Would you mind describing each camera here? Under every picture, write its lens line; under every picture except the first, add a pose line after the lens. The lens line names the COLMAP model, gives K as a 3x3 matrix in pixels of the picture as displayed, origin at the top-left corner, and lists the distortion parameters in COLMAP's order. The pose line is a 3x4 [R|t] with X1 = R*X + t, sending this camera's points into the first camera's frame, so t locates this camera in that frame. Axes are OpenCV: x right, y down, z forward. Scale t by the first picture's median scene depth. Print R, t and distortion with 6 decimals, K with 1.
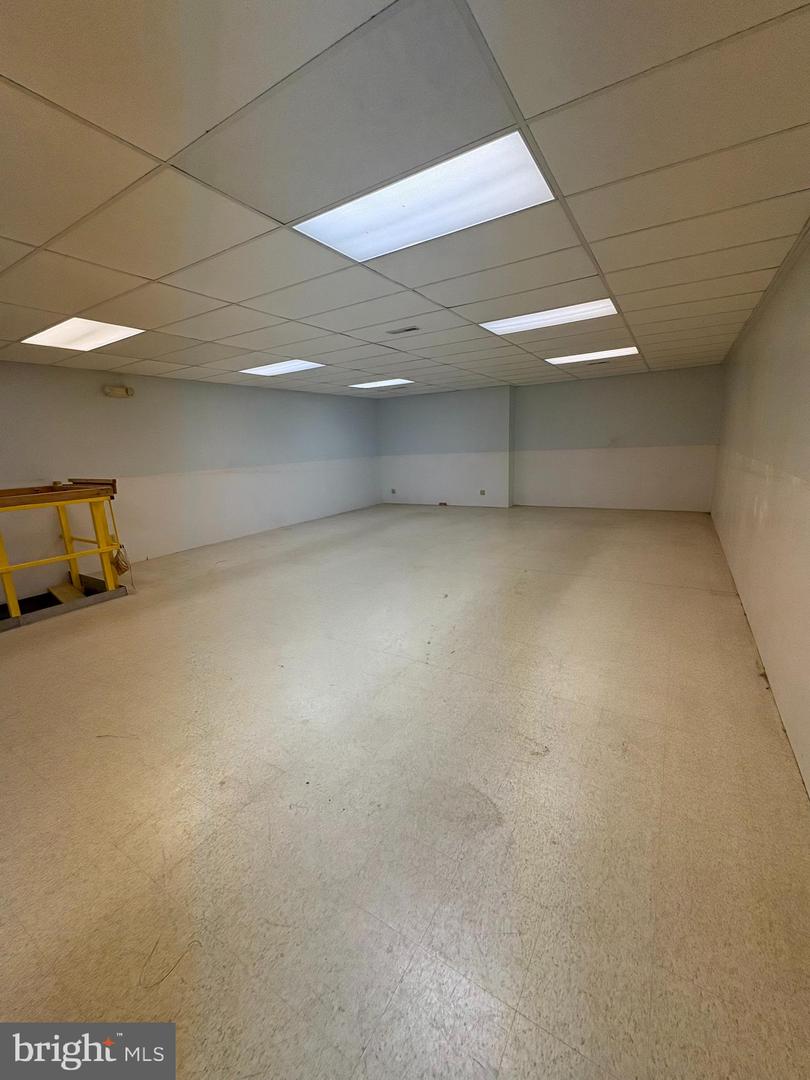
lens RADIAL K [[430.8, 0, 406.4], [0, 430.8, 541.1], [0, 0, 1]] dist [0.001818, -0.000213]
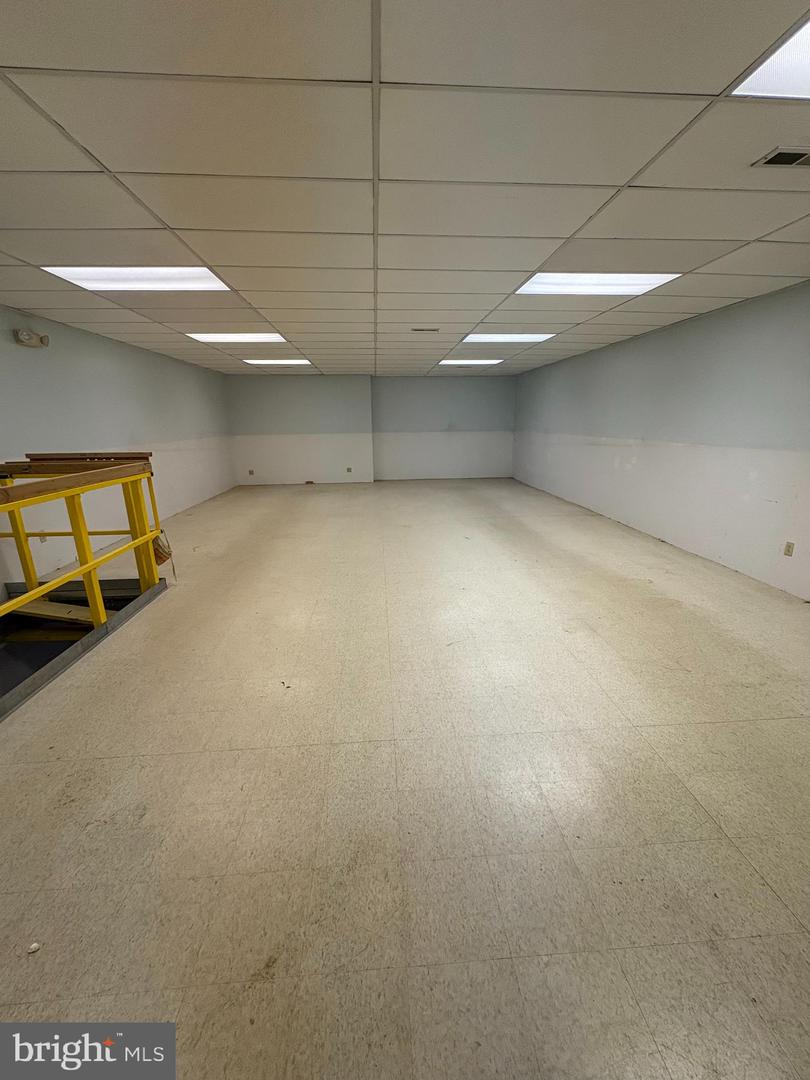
lens RADIAL K [[430.8, 0, 406.4], [0, 430.8, 541.1], [0, 0, 1]] dist [0.001818, -0.000213]
pose [[0.813485, -0.122456, 0.568548, -0.428662], [0.104461, 0.992449, 0.064293, 0.016301], [-0.572127, 0.007090, 0.820134, 0.006595]]
